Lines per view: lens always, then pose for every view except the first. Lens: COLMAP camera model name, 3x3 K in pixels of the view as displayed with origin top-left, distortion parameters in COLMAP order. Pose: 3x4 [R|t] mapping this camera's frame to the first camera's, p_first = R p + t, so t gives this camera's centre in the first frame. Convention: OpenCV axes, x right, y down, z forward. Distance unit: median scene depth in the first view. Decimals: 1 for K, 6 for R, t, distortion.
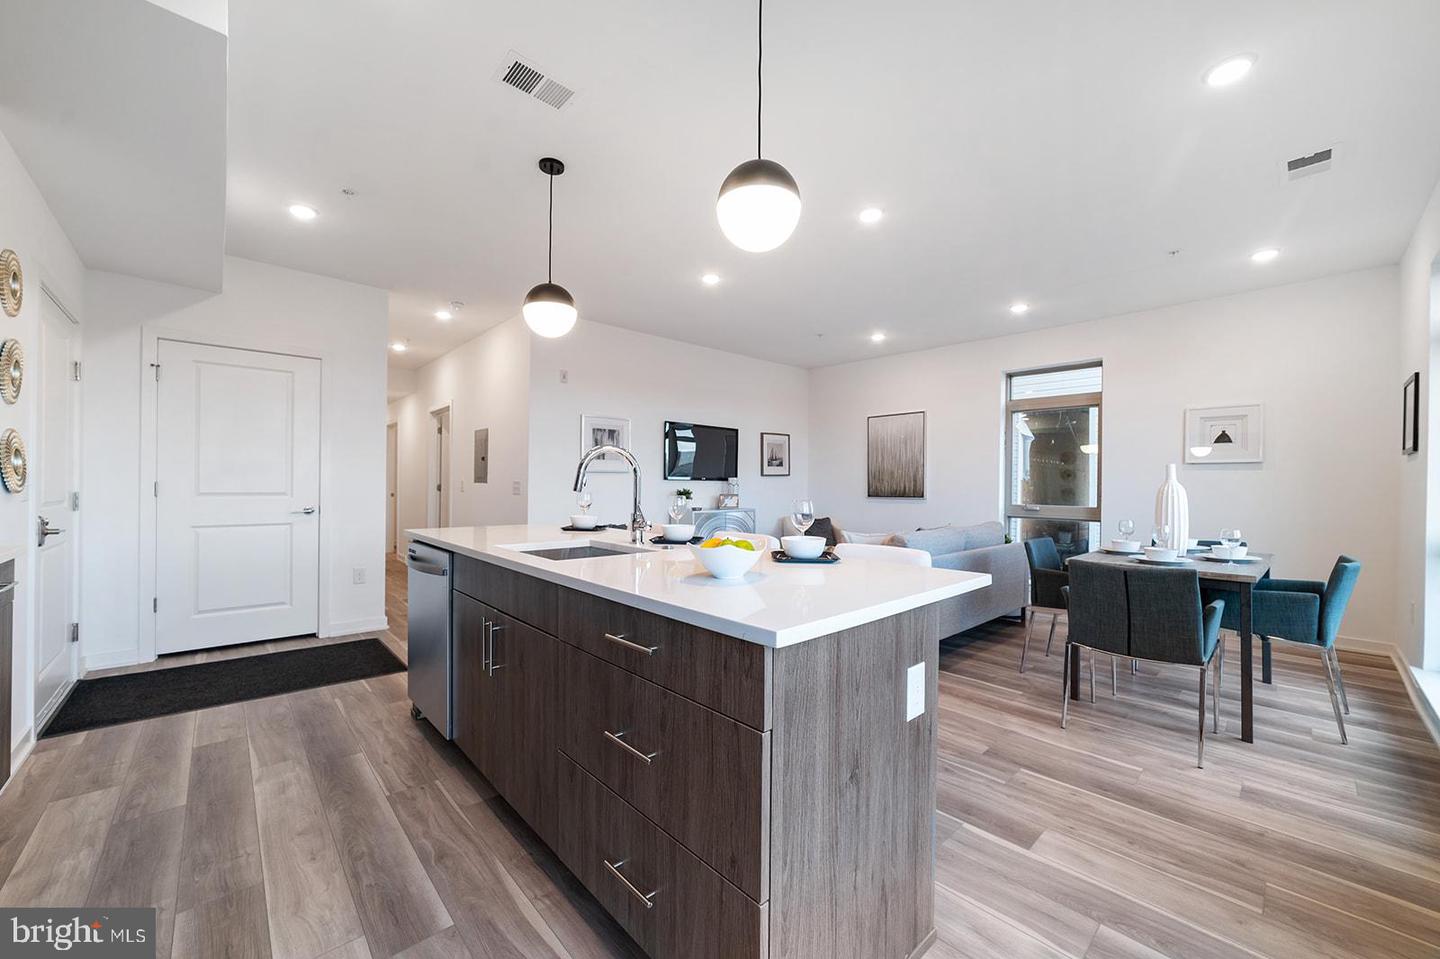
lens RADIAL K [[551.0, 0, 715.3], [0, 551.0, 483.0], [0, 0, 1]] dist [-0.024822, 0.007386]
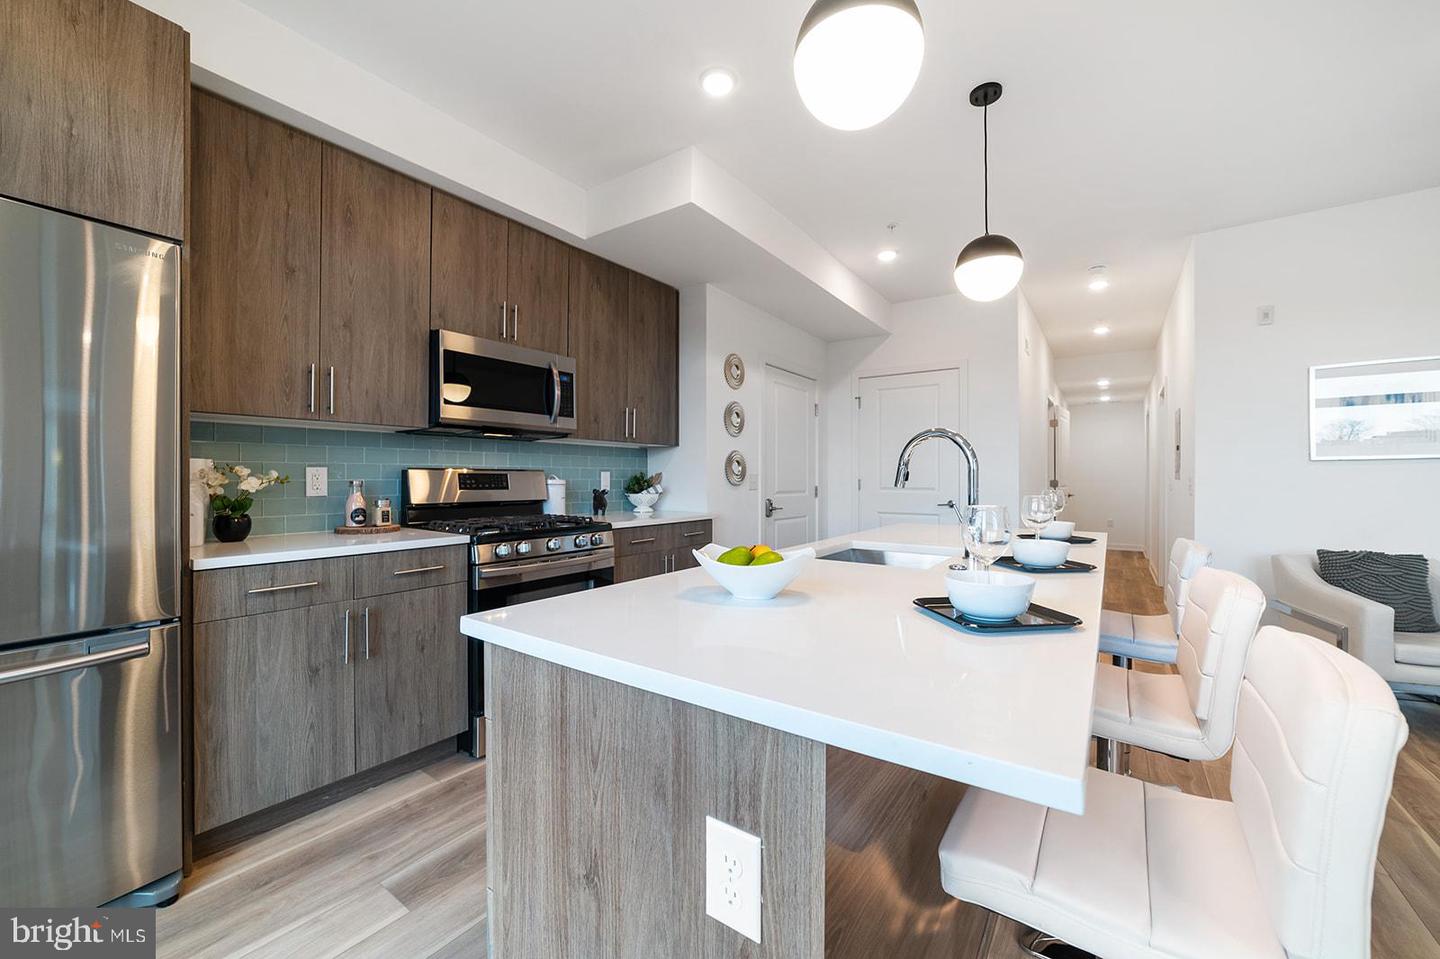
lens RADIAL K [[559.3, 0, 719.5], [0, 559.3, 477.0], [0, 0, 1]] dist [-0.024697, 0.009545]
pose [[0.208578, -0.009810, -0.977957, 0.471314], [0.002425, 0.999952, -0.009514, 0.006680], [0.978003, -0.000387, 0.208592, 0.476616]]
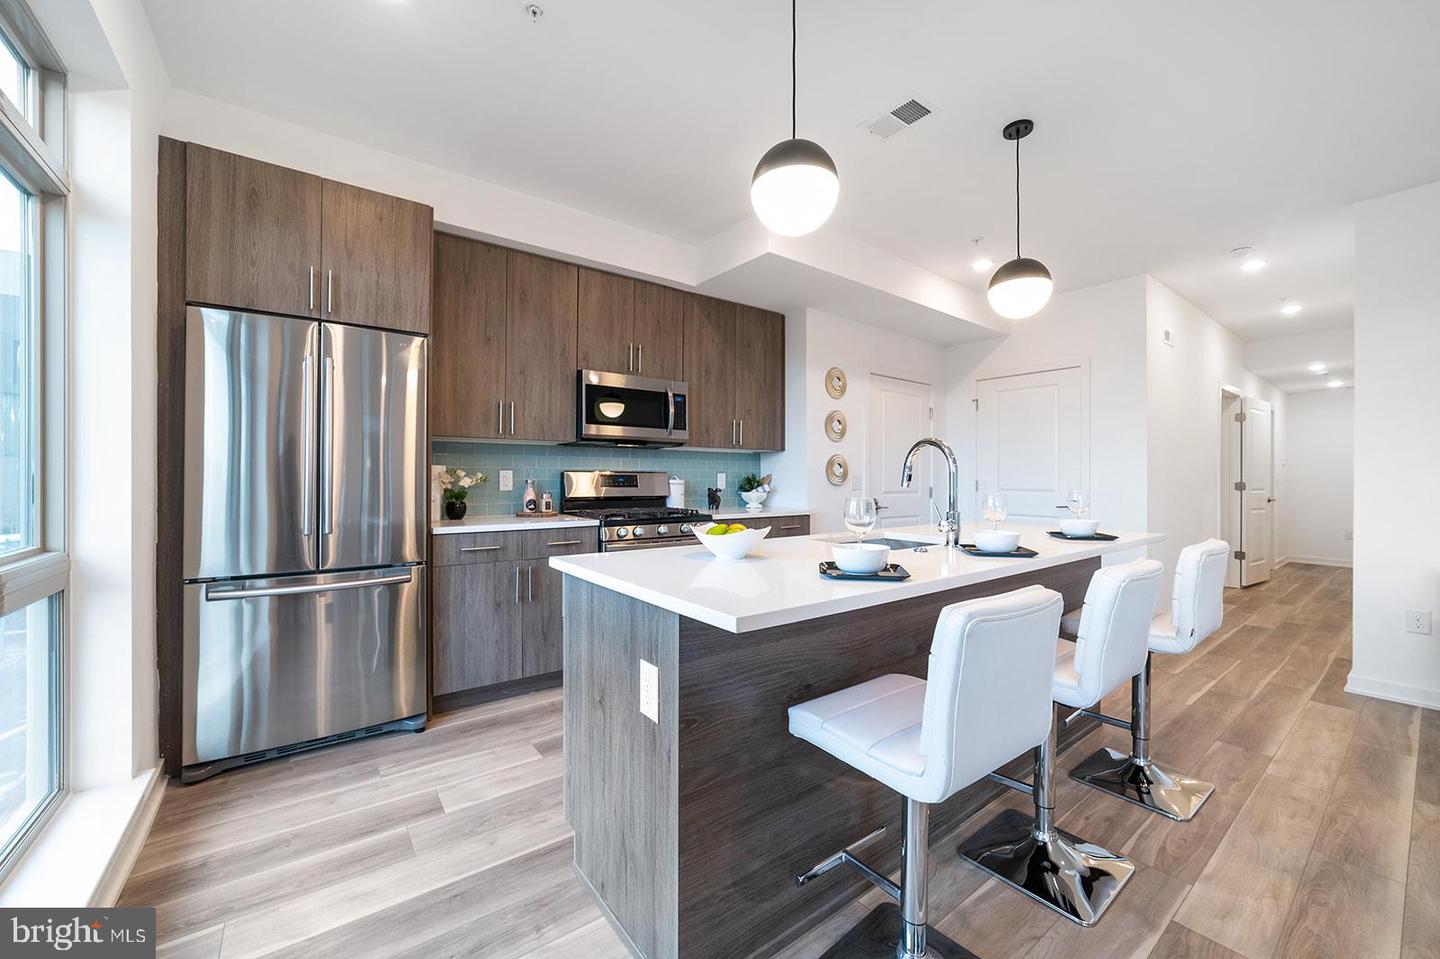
lens RADIAL K [[559.3, 0, 719.5], [0, 559.3, 477.0], [0, 0, 1]] dist [-0.024697, 0.009545]
pose [[-0.095612, -0.010997, -0.995358, 0.721123], [-0.003303, 0.999937, -0.010730, 0.008360], [0.995413, 0.002262, -0.095642, 0.657798]]
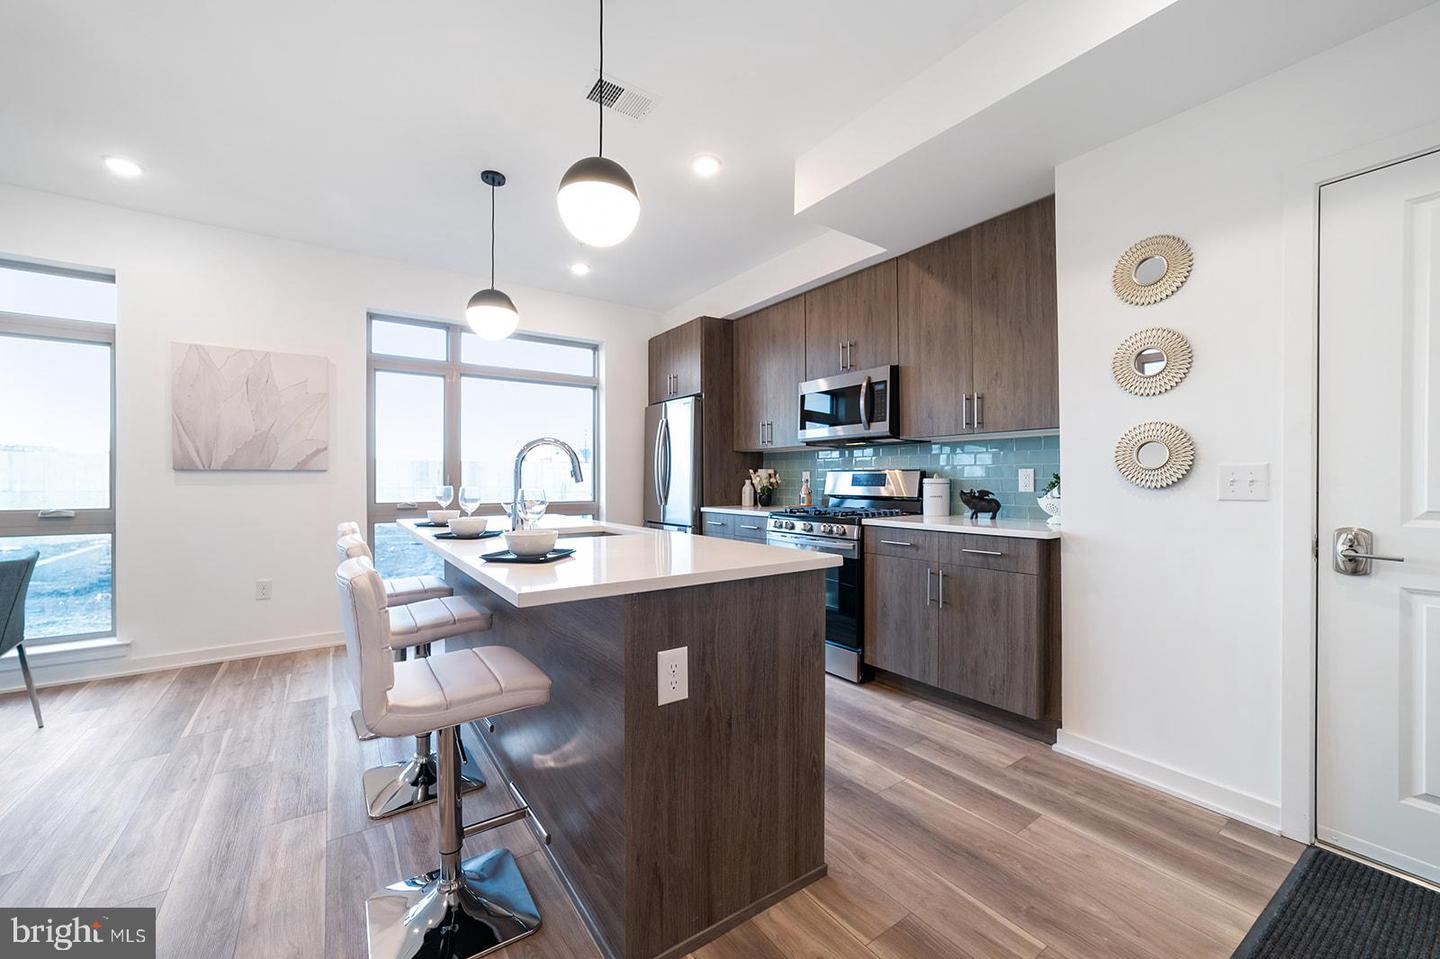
lens RADIAL K [[560.8, 0, 710.6], [0, 560.8, 479.4], [0, 0, 1]] dist [-0.025544, 0.009625]
pose [[-0.989621, -0.008878, 0.143427, -0.579045], [-0.008986, 0.999960, -0.000109, 0.006861], [-0.143420, -0.001397, -0.989661, 1.794176]]
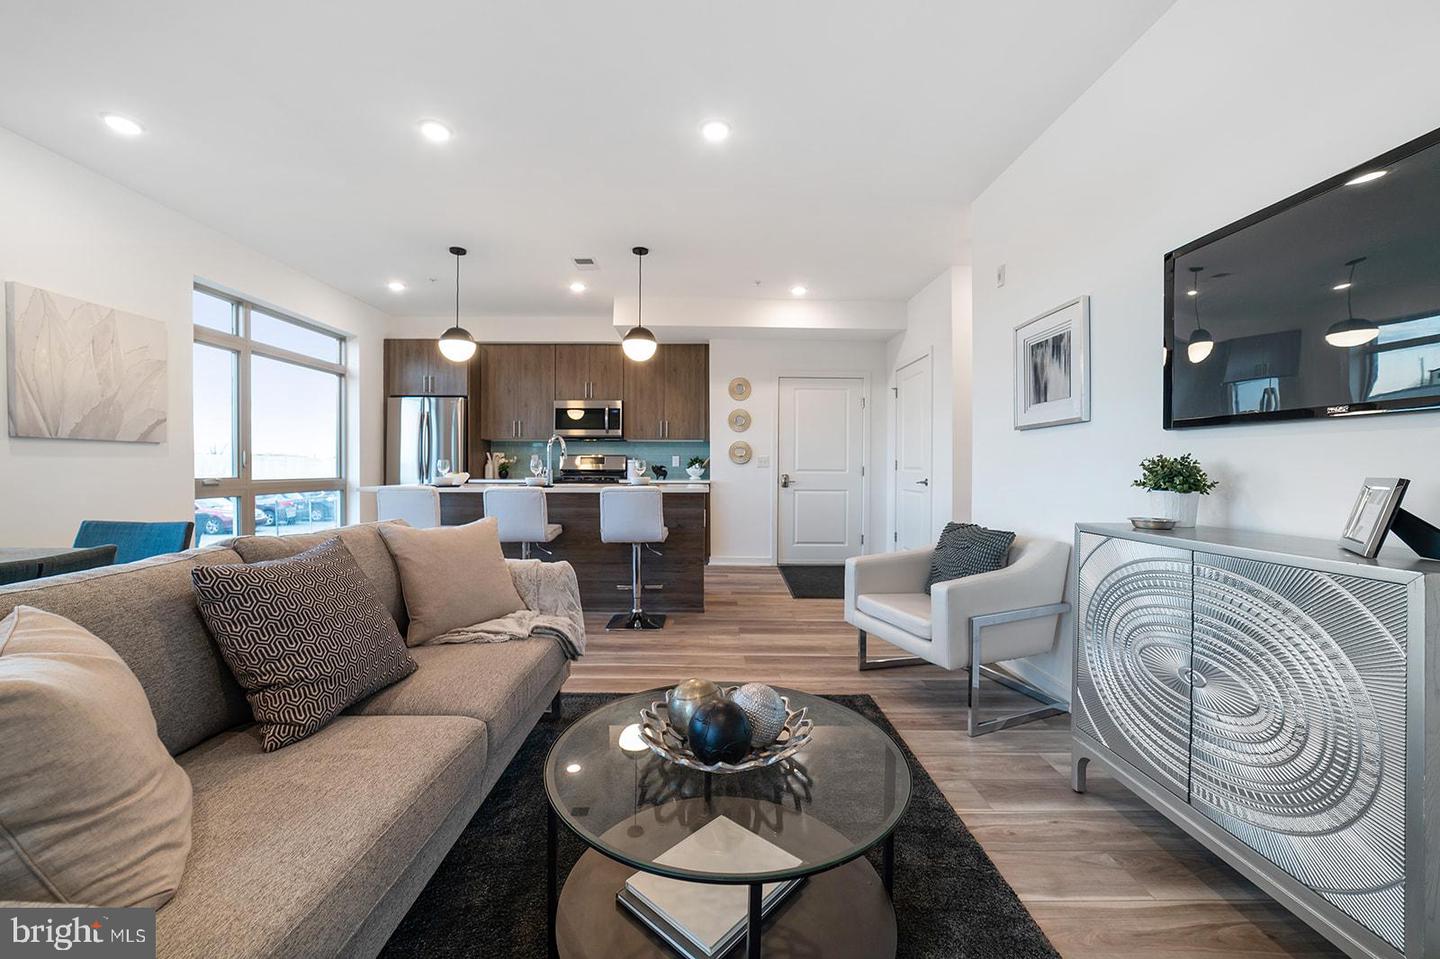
lens RADIAL K [[566.8, 0, 718.3], [0, 566.8, 466.1], [0, 0, 1]] dist [-0.024495, -0.000008]
pose [[-0.667385, -0.014621, -0.744569, 0.819850], [-0.009979, 0.999893, -0.010690, 0.053129], [0.744646, 0.000296, -0.667460, 2.477067]]
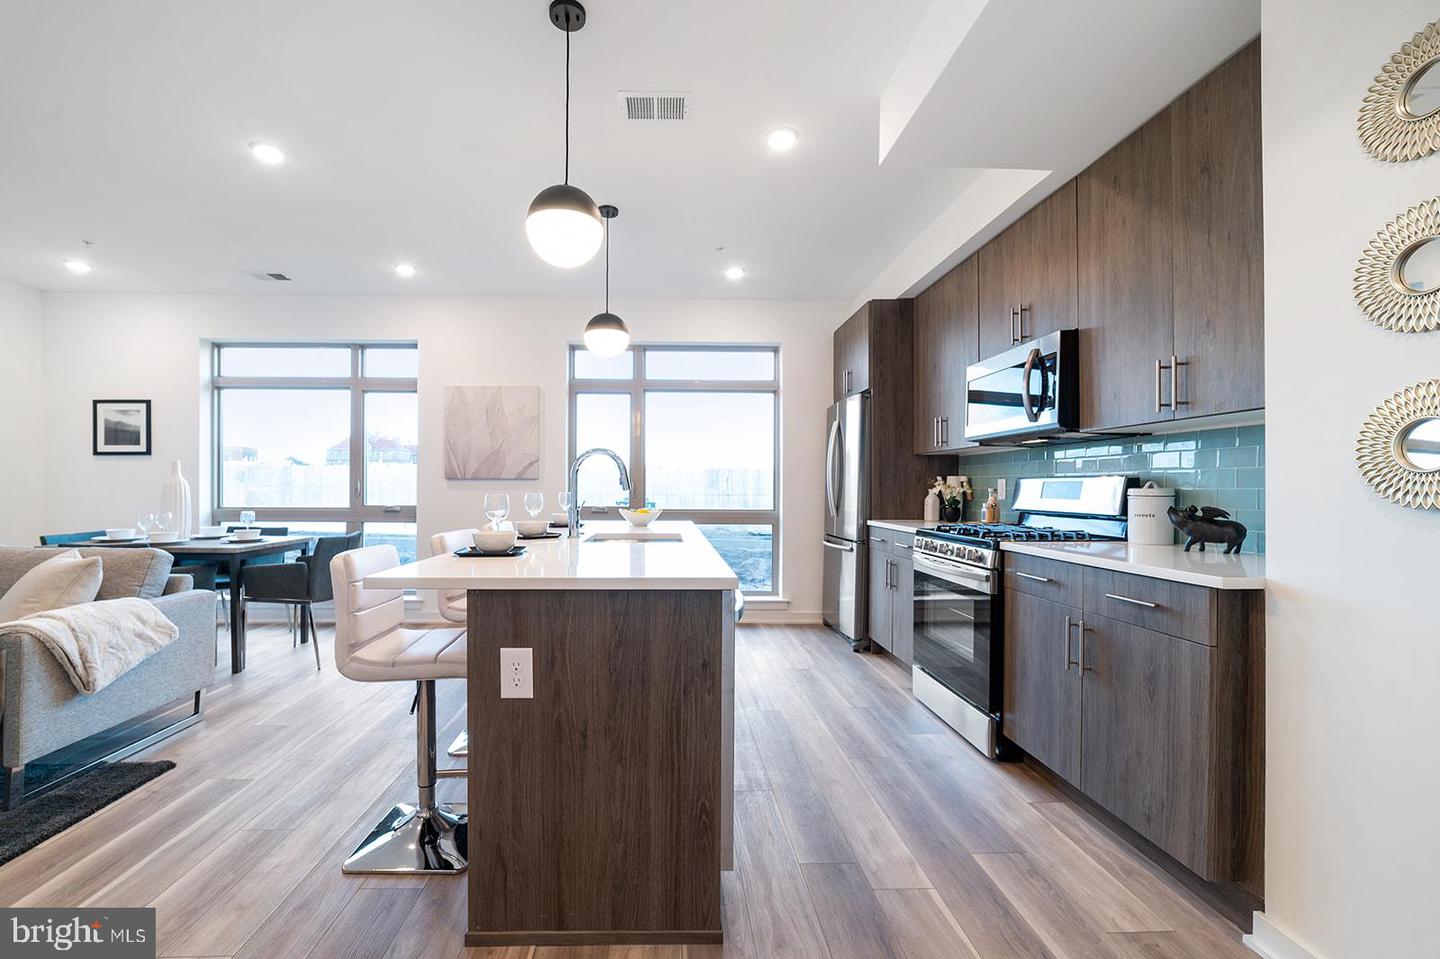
lens RADIAL K [[590.8, 0, 670.8], [0, 590.8, 487.3], [0, 0, 1]] dist [-0.042764, 0.021970]
pose [[-0.743357, -0.013740, 0.668754, -0.980228], [-0.013543, 0.999893, 0.005490, 0.002864], [-0.668758, -0.004976, -0.743464, 1.602706]]
